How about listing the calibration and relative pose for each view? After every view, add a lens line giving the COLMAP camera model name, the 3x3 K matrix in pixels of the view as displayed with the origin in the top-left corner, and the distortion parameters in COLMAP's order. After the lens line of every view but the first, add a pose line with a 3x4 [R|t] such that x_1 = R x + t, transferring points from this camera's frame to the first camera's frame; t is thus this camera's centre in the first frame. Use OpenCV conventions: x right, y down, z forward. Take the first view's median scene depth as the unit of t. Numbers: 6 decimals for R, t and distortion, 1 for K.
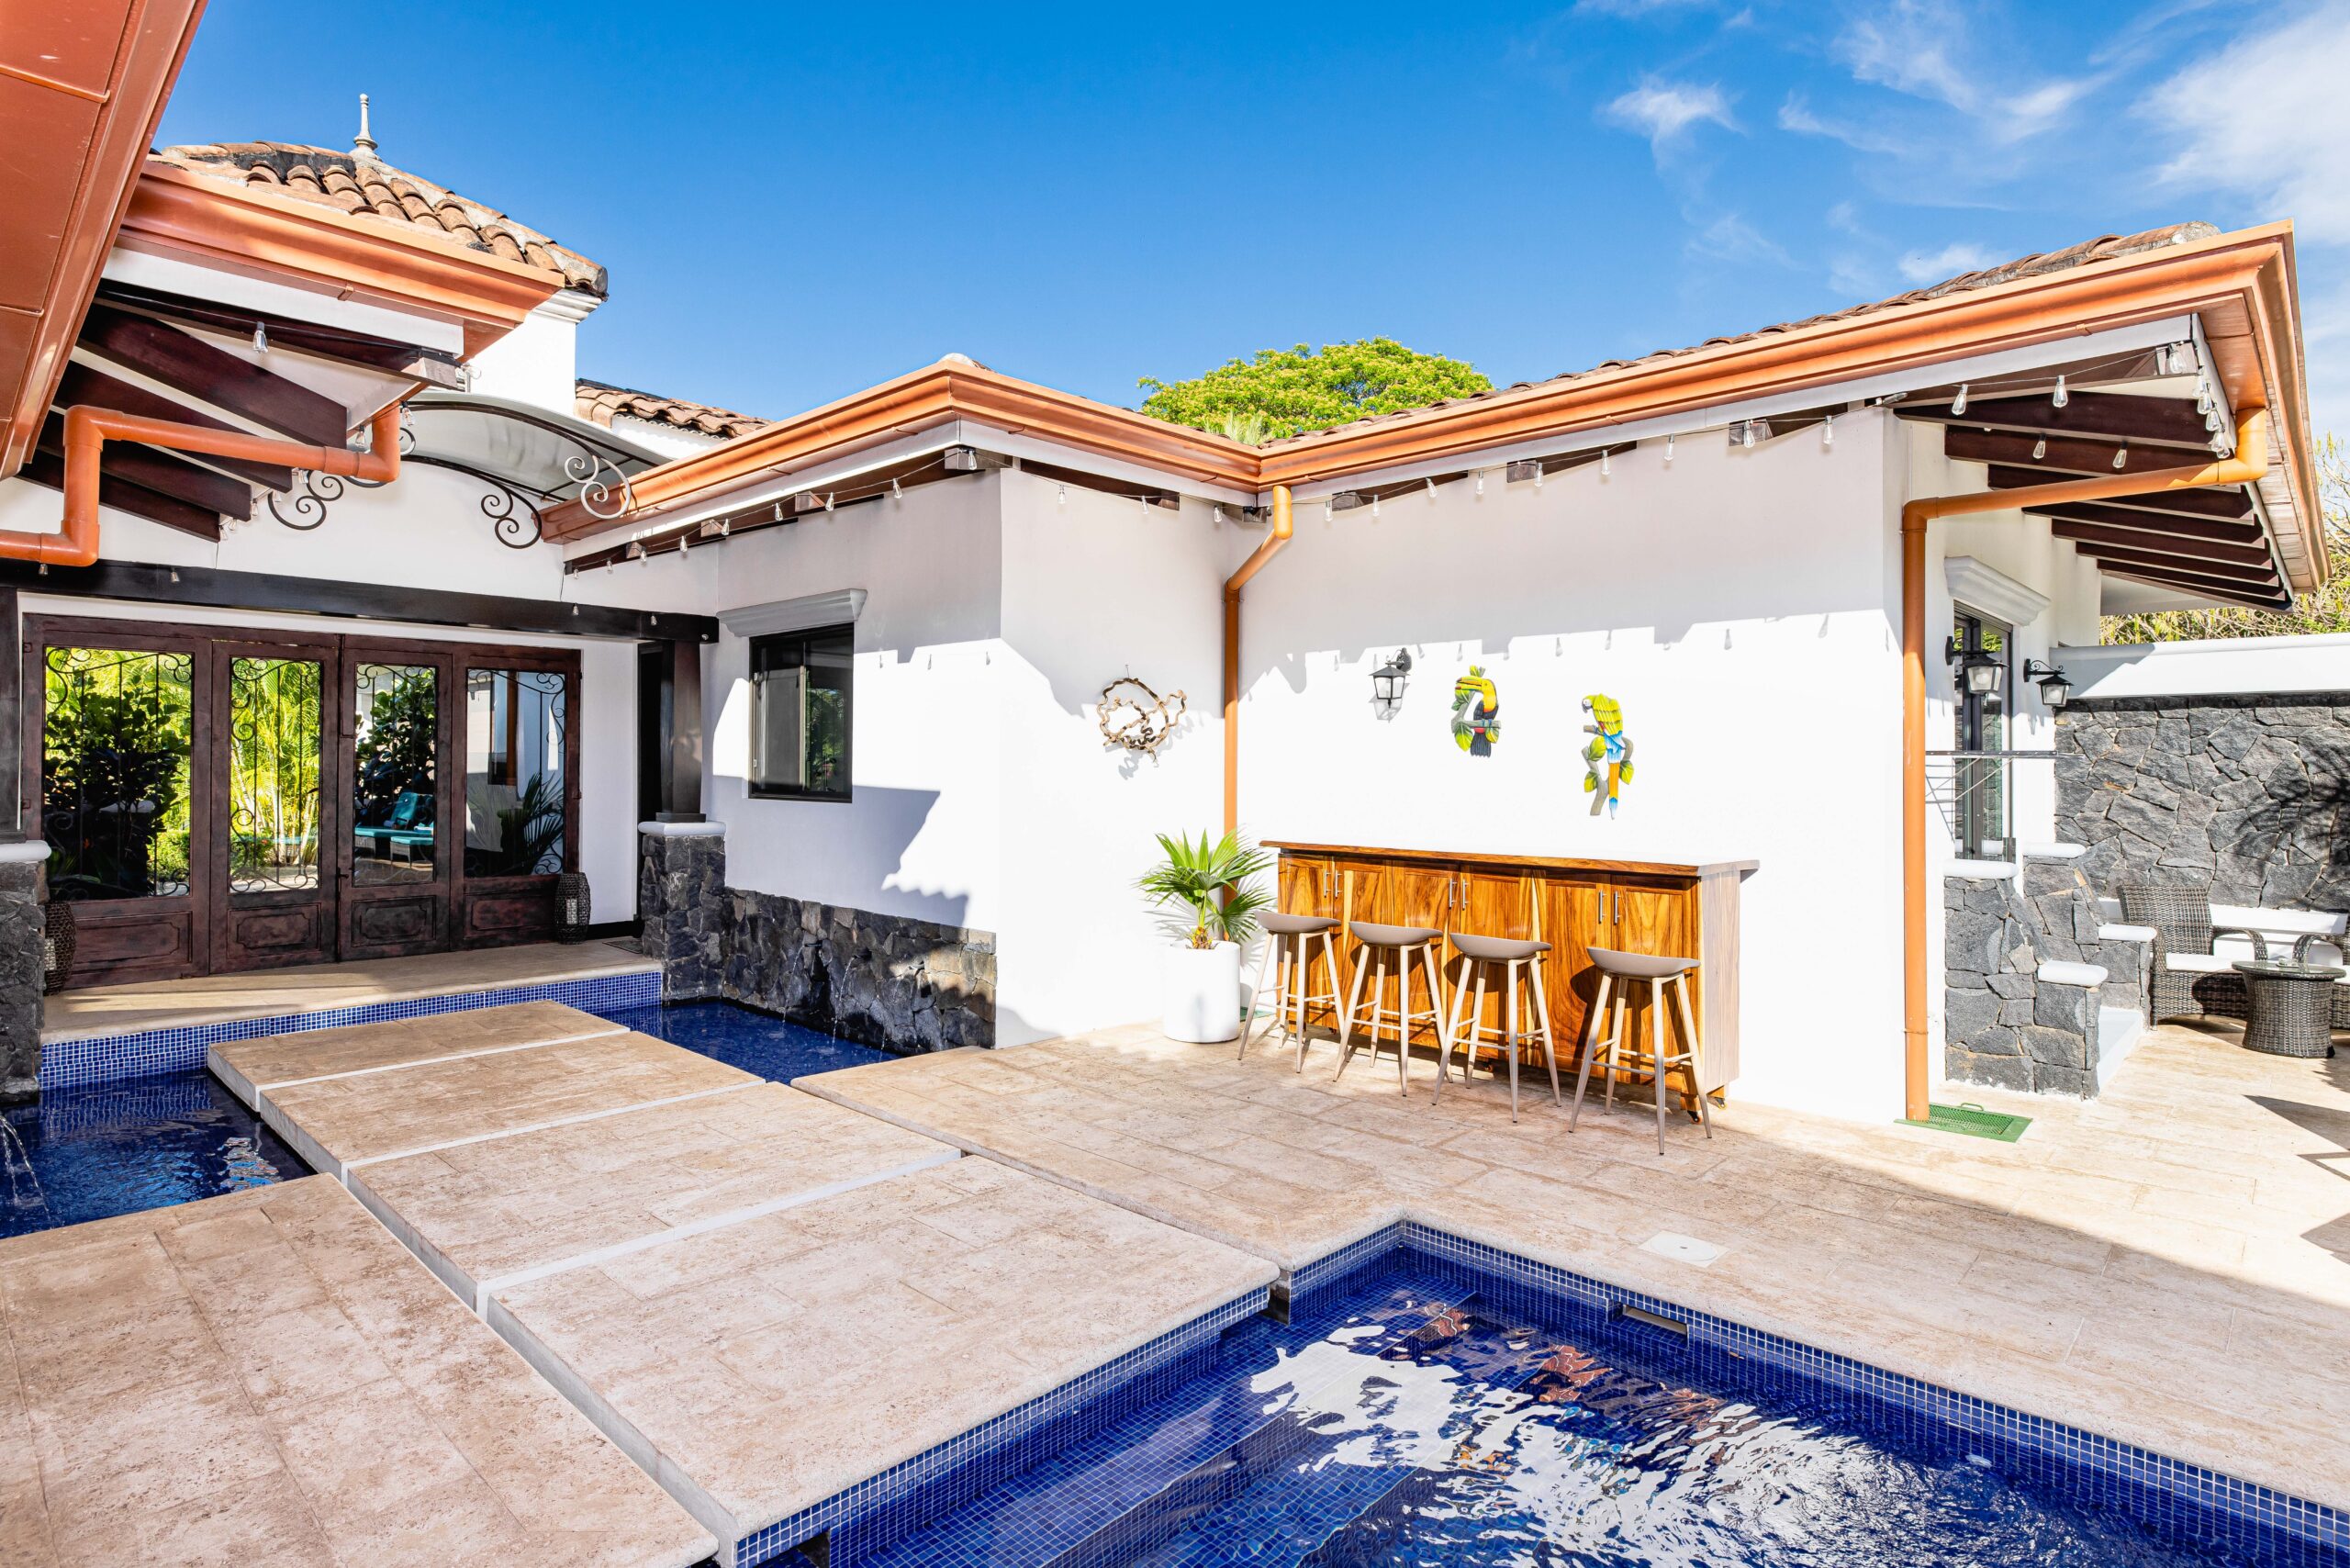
lens RADIAL K [[1226.8, 0, 1163.2], [0, 1226.8, 752.8], [0, 0, 1]] dist [-0.002771, -0.000030]
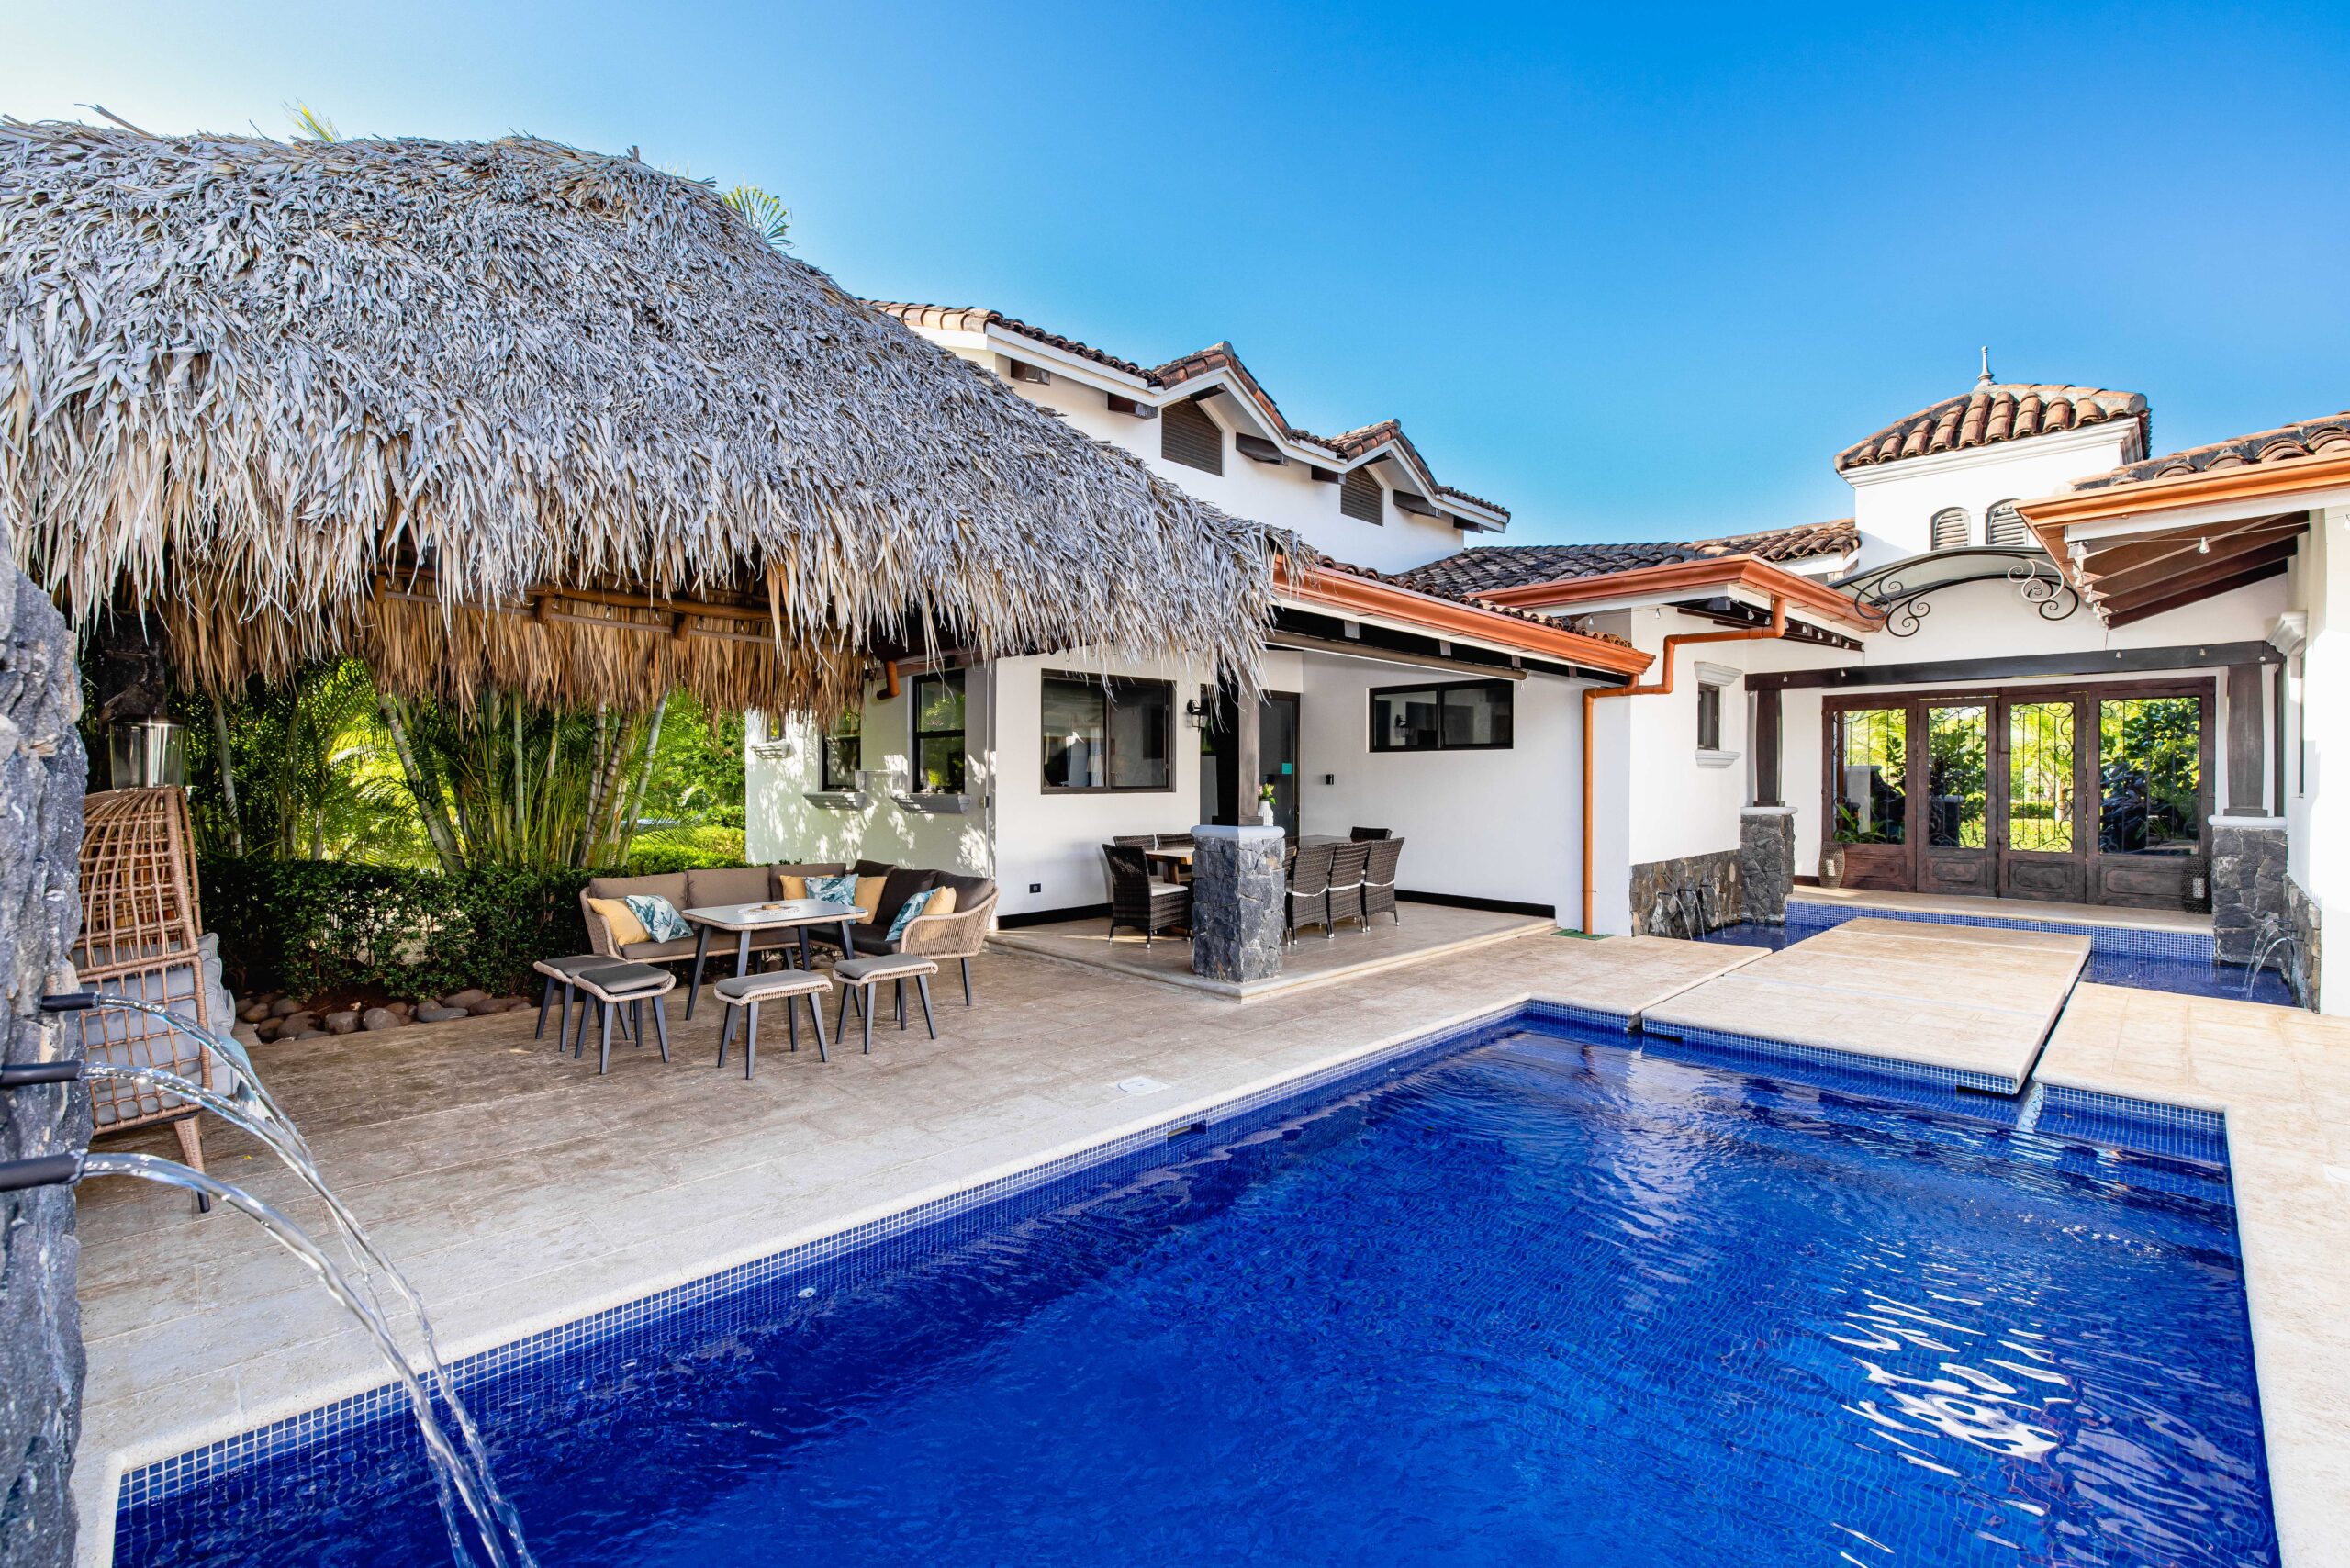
lens RADIAL K [[993.9, 0, 1177.4], [0, 993.9, 781.3], [0, 0, 1]] dist [0.000168, 0.000101]
pose [[-0.016604, -0.000403, -0.999862, 0.633065], [0.006885, 0.999976, -0.000517, 0.016704], [0.999838, -0.006892, -0.016600, -0.025211]]
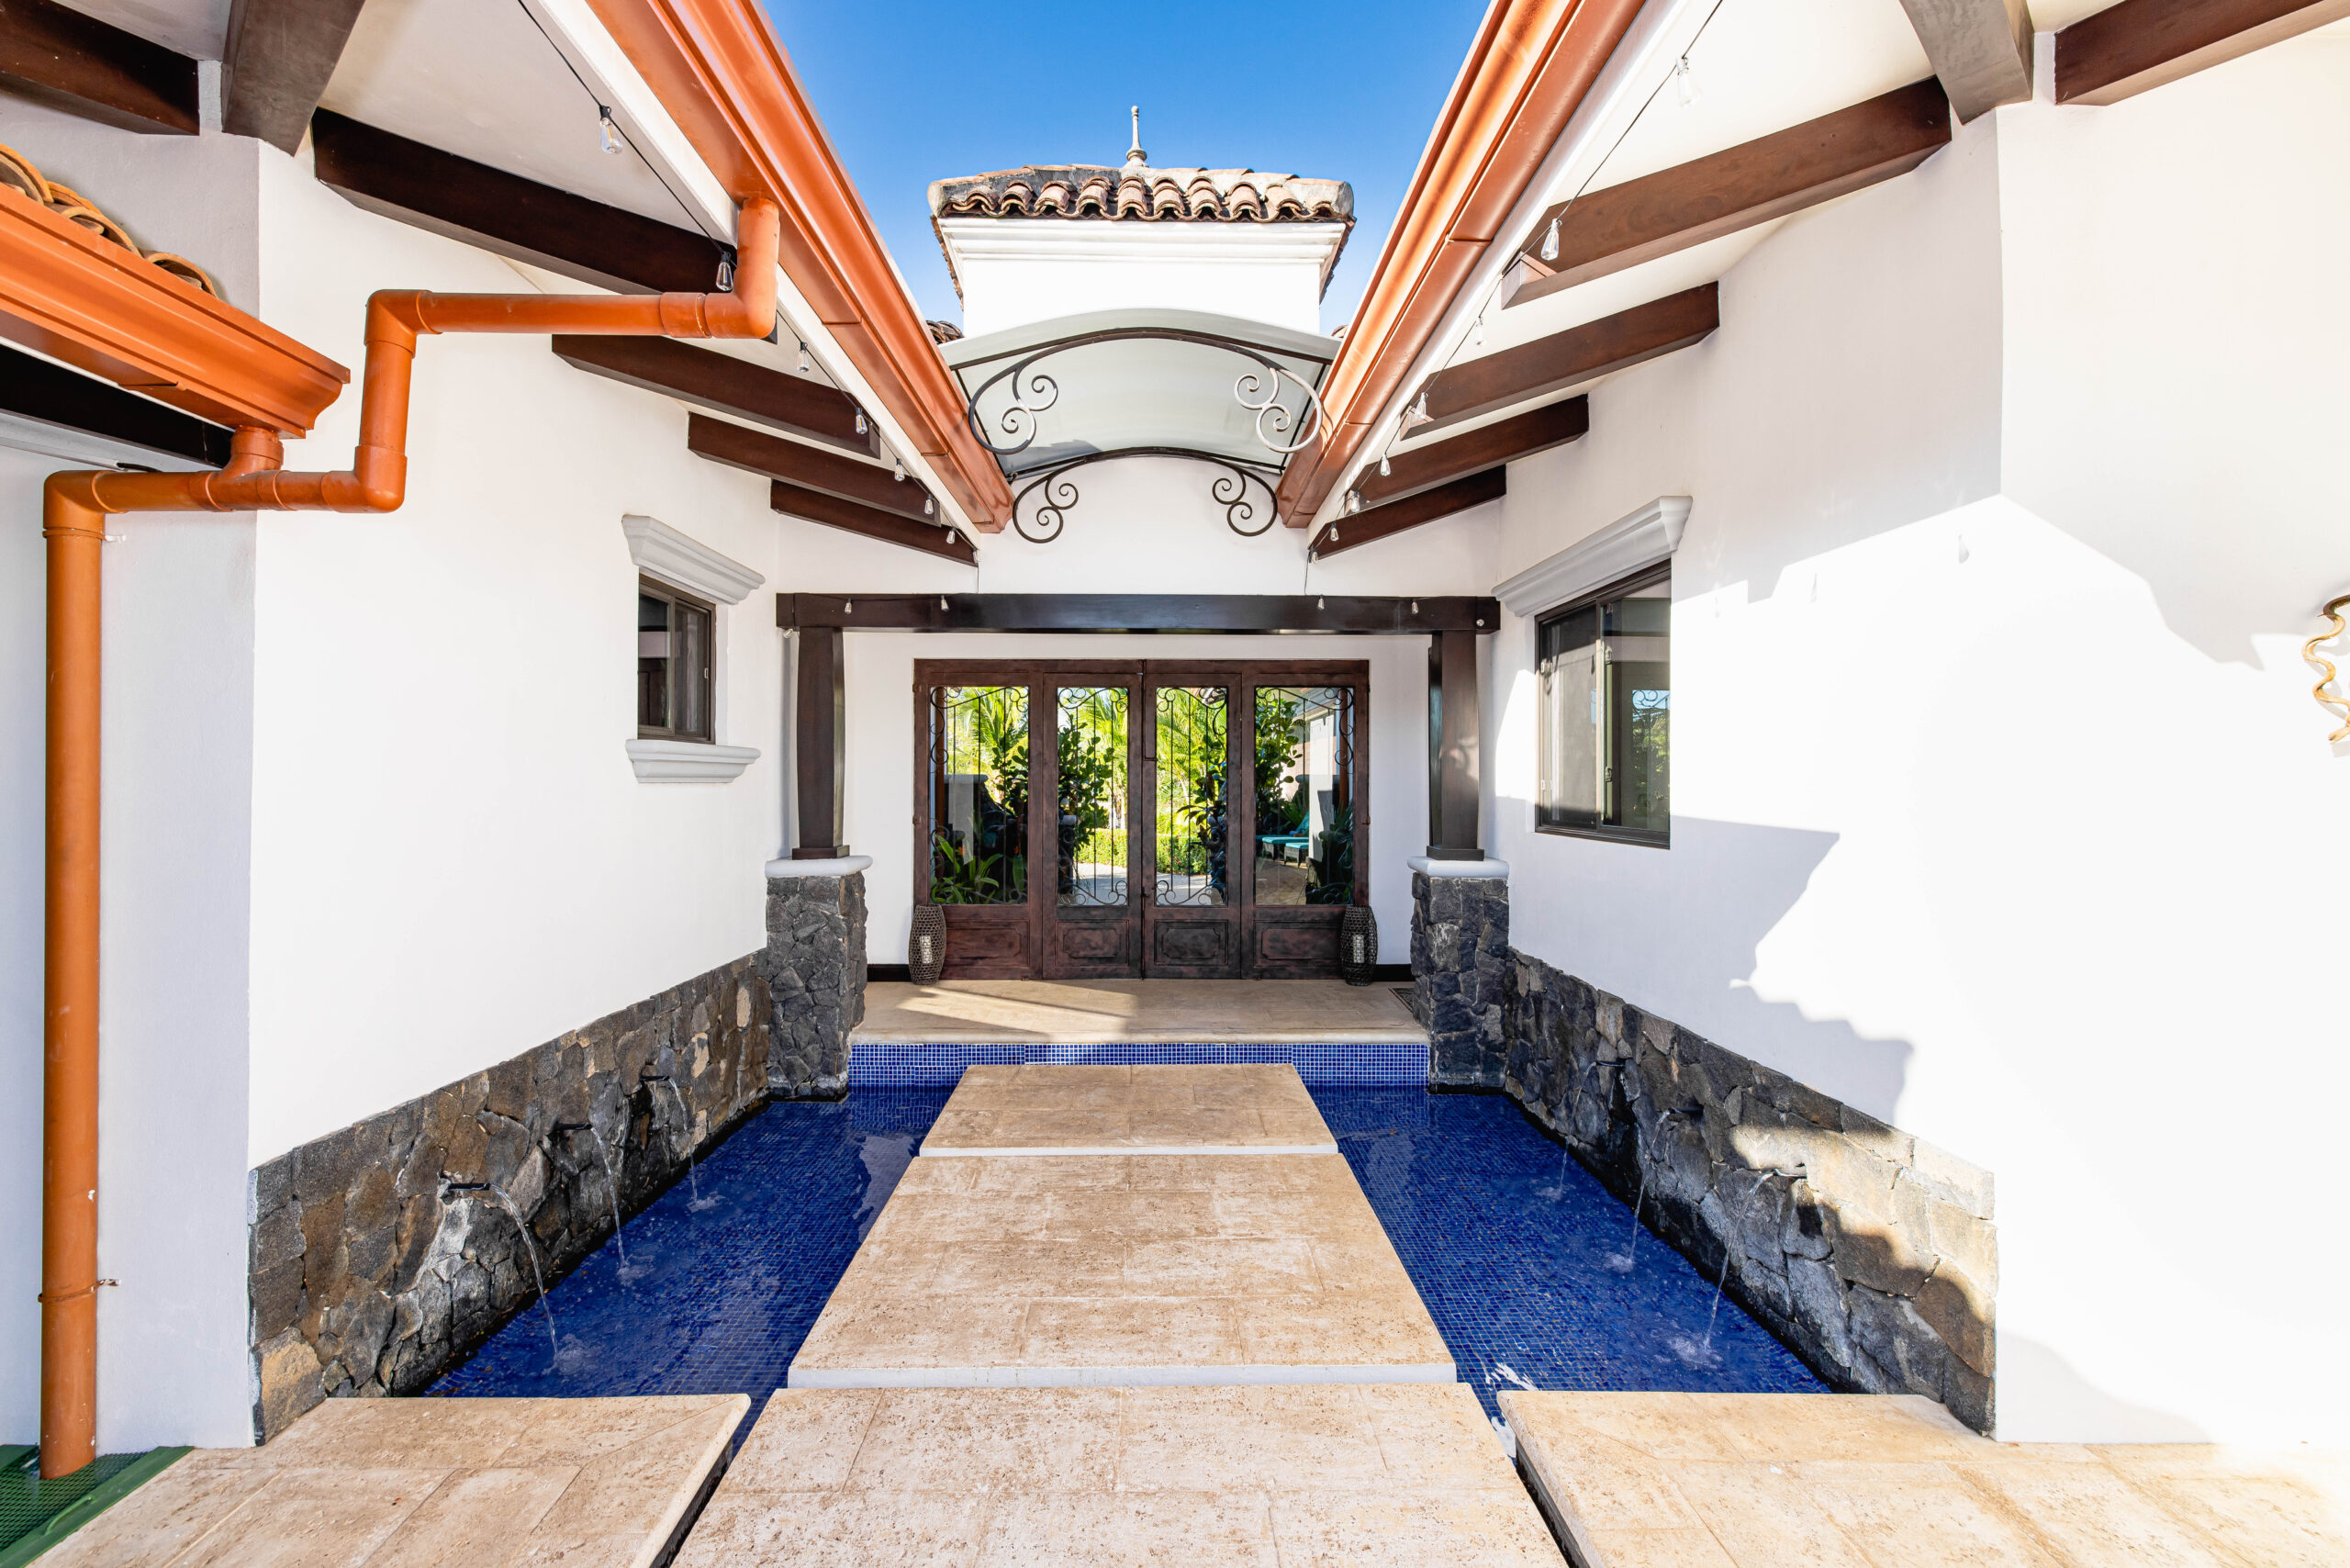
lens RADIAL K [[998.7, 0, 1141.6], [0, 998.7, 779.0], [0, 0, 1]] dist [-0.001094, -0.000147]
pose [[0.697494, -0.005713, -0.716568, -0.074433], [0.007573, 0.999971, -0.000601, 0.003685], [0.716551, -0.005007, 0.697517, 0.429193]]
